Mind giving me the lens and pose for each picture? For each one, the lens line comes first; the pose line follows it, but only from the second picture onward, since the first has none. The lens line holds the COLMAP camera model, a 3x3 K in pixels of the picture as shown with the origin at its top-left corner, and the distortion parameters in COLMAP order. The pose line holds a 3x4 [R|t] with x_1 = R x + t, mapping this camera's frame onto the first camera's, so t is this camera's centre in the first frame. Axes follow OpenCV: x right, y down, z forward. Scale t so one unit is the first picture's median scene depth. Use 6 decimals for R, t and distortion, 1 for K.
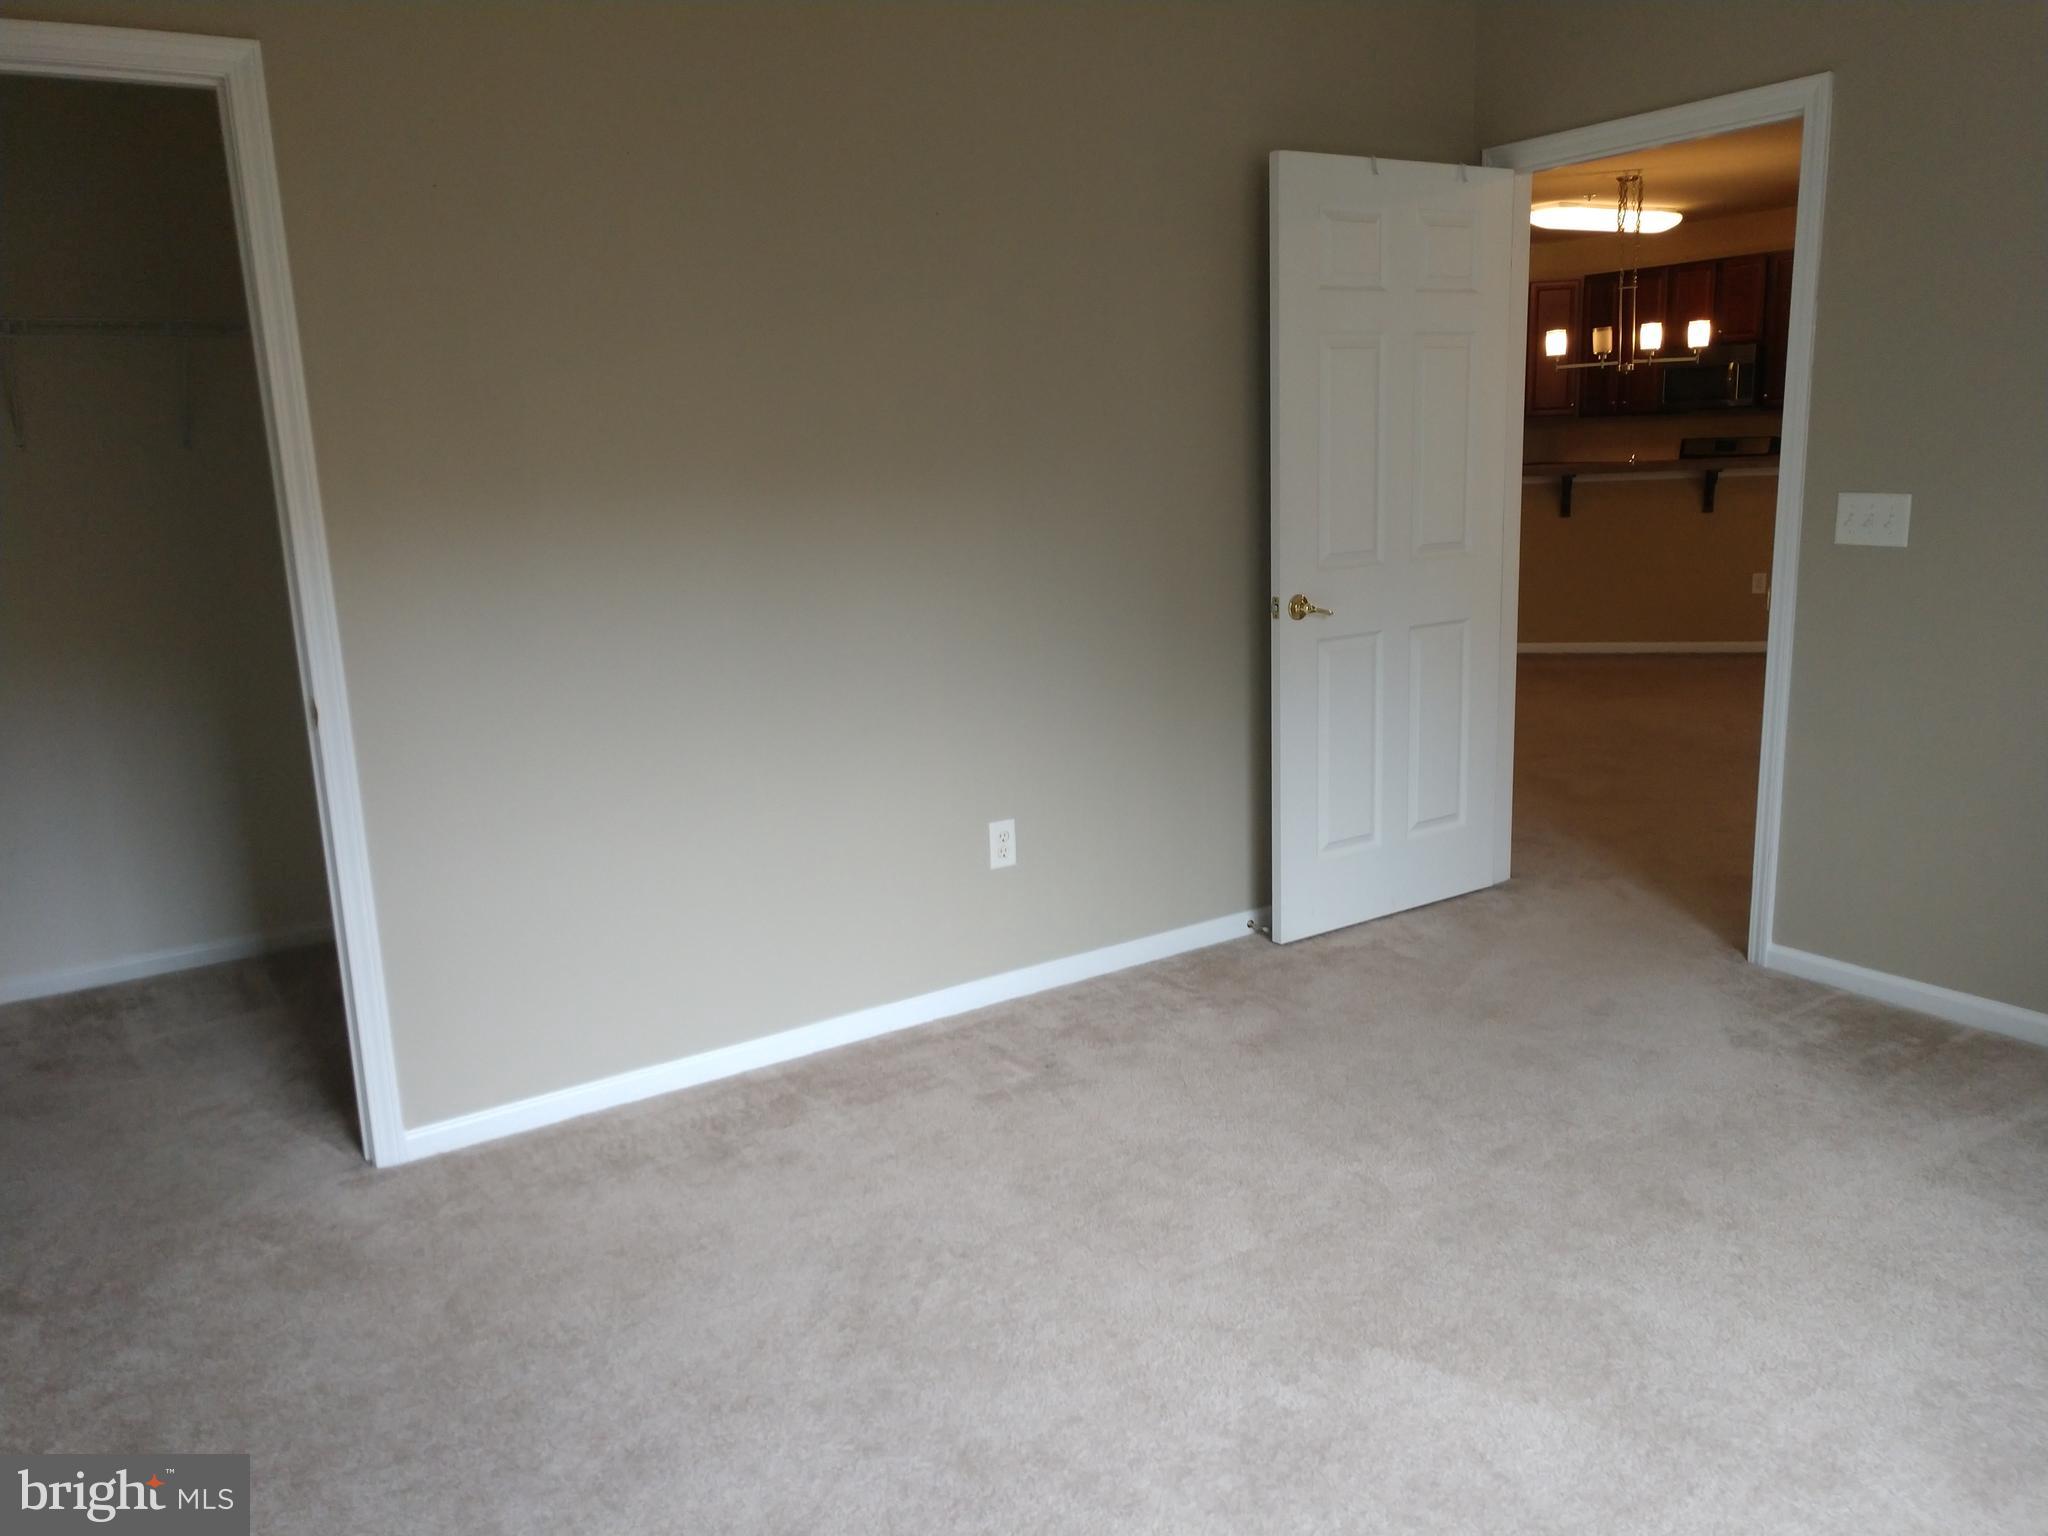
lens RADIAL K [[1564.5, 0, 1012.7], [0, 1564.5, 772.6], [0, 0, 1]] dist [0.013529, 0.008579]
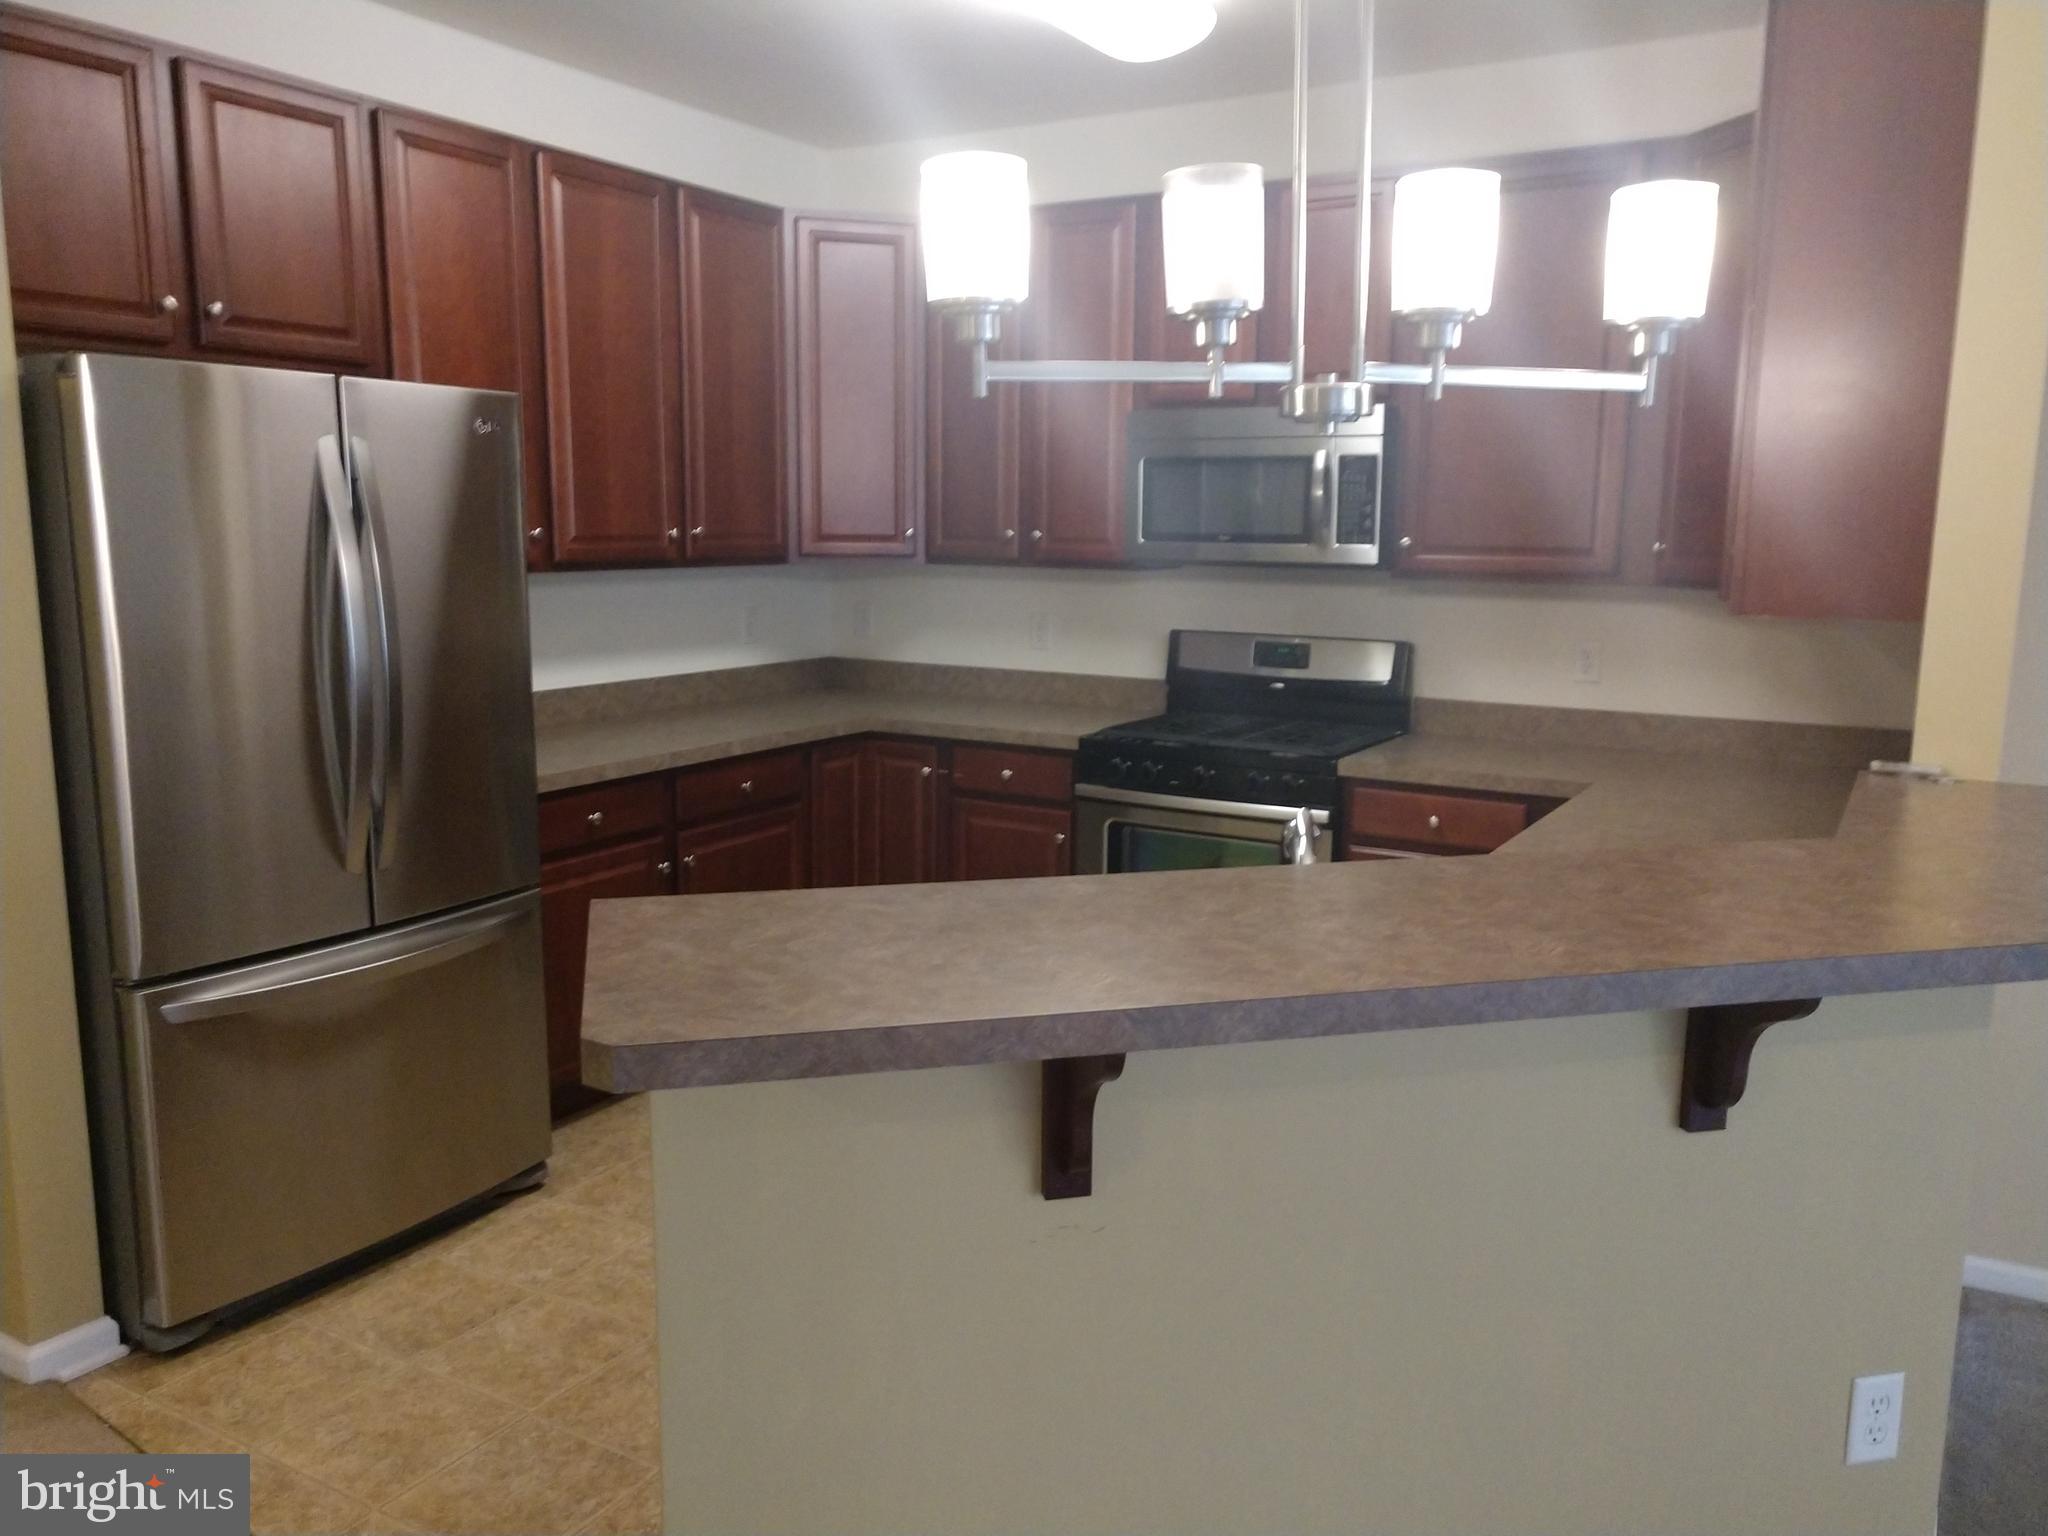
lens RADIAL K [[1564.5, 0, 1026.4], [0, 1564.5, 774.0], [0, 0, 1]] dist [0.013529, 0.008579]
pose [[0.896003, -0.023332, 0.443434, 0.274273], [0.048245, 0.997822, -0.044982, -0.206684], [-0.441419, 0.061697, 0.895177, 0.851288]]
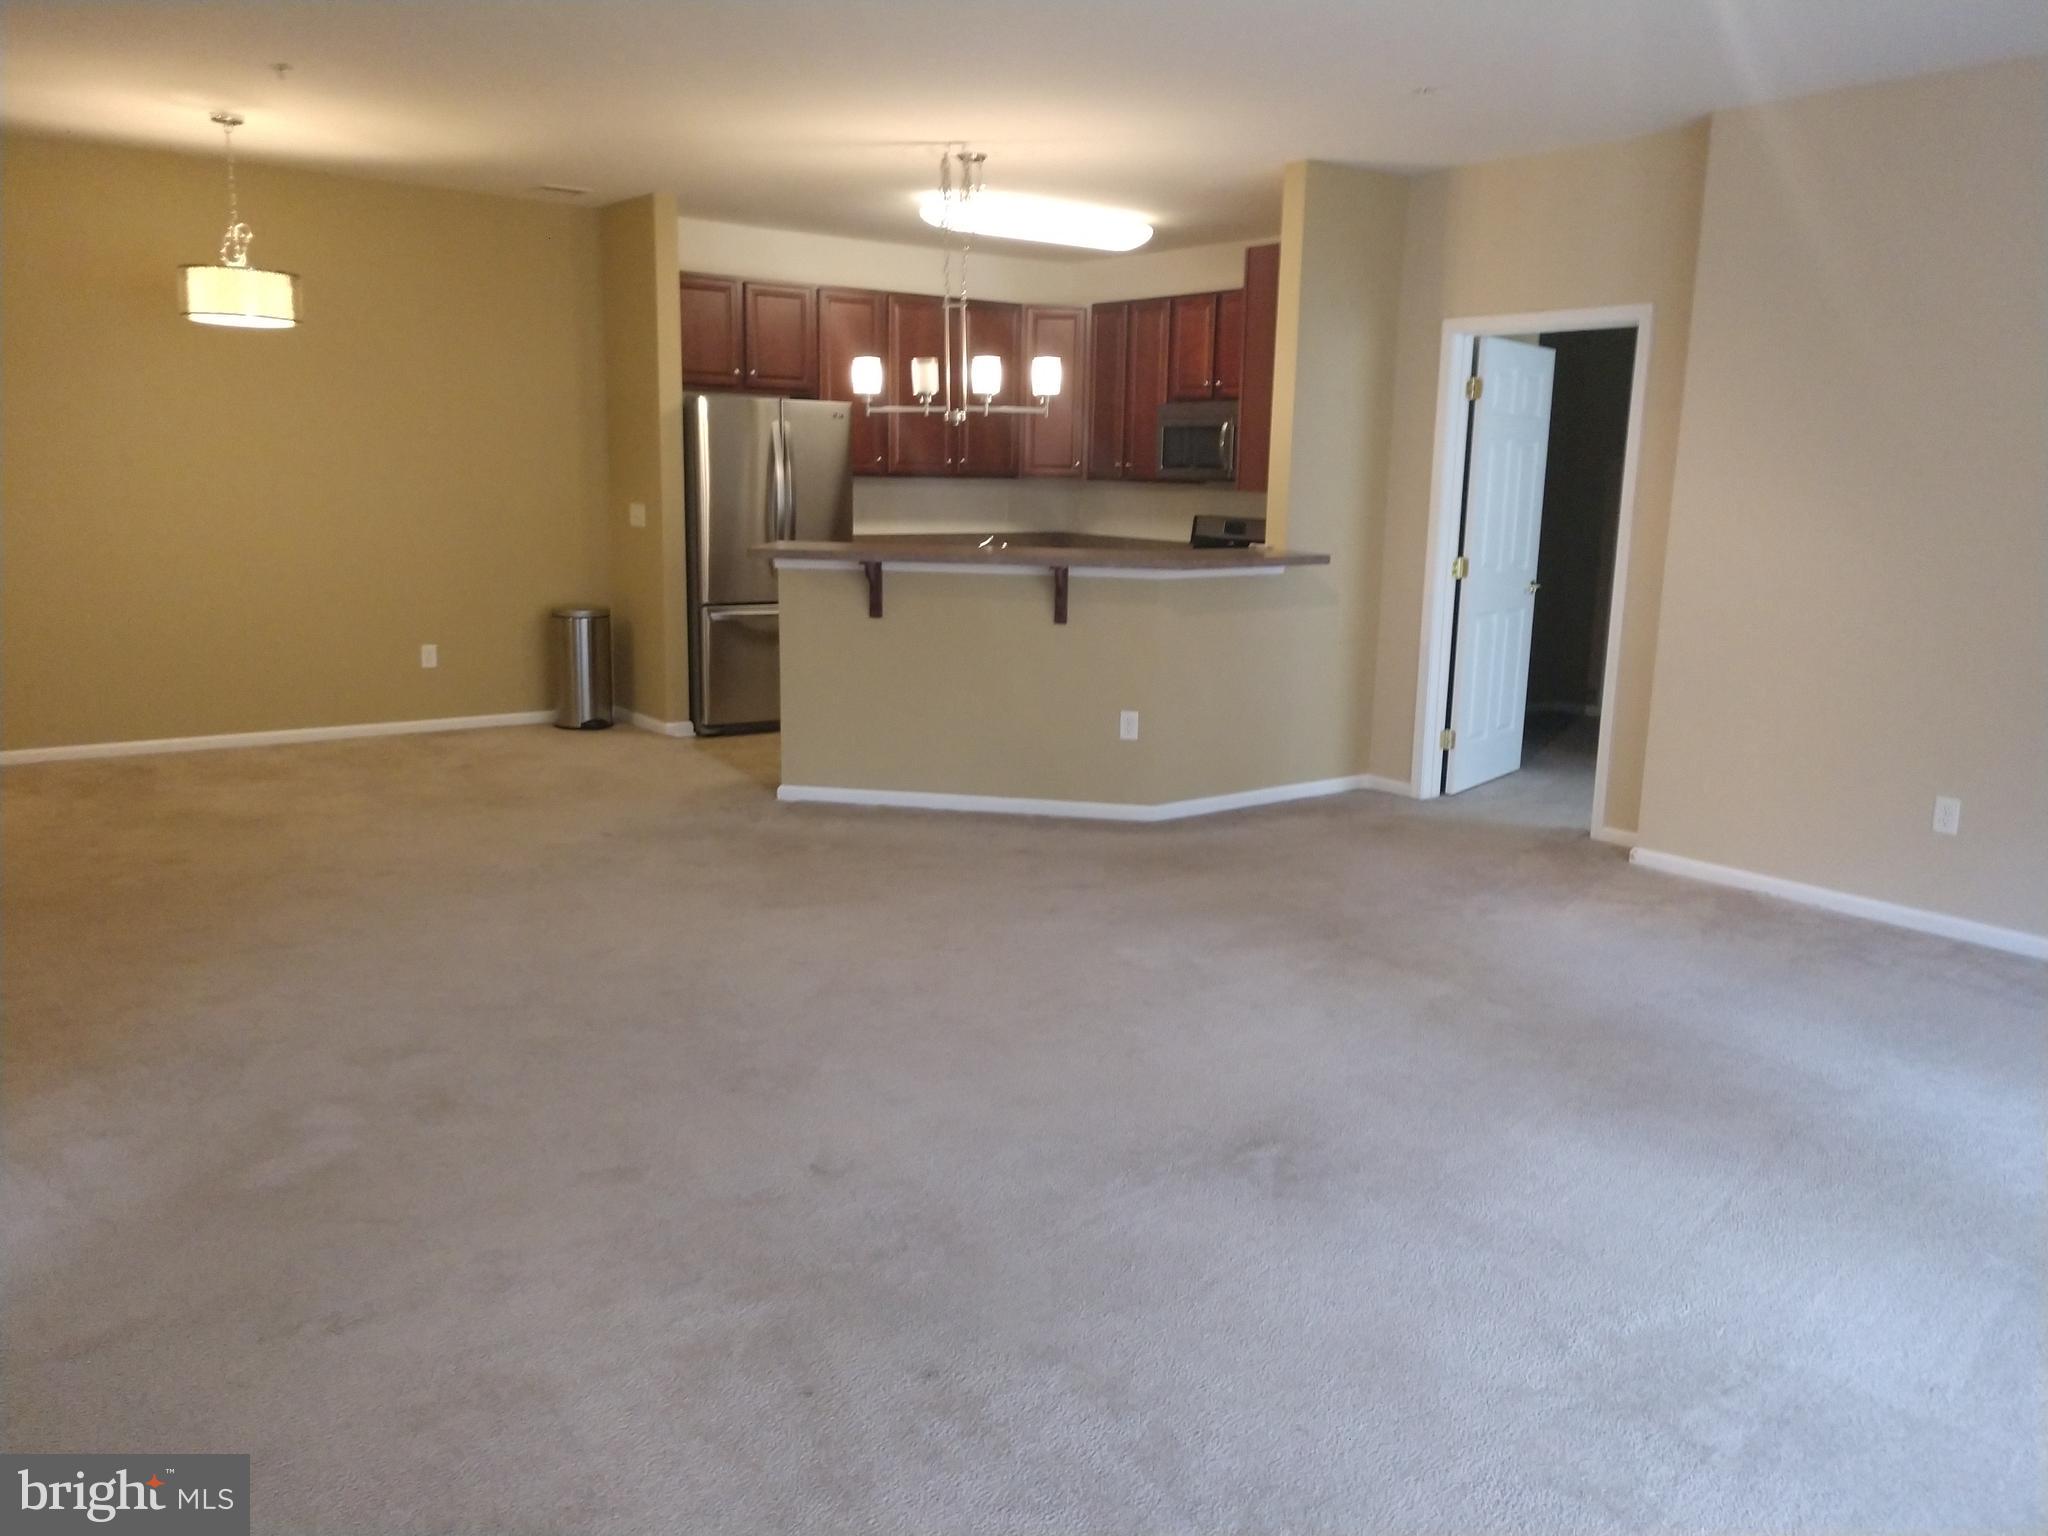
lens RADIAL K [[1564.5, 0, 1033.8], [0, 1564.5, 755.8], [0, 0, 1]] dist [0.013529, 0.008579]
pose [[0.995932, 0.046809, 0.076991, 0.378324], [-0.044621, 0.998556, -0.029900, -0.083324], [-0.078279, 0.026343, 0.996583, 0.288169]]
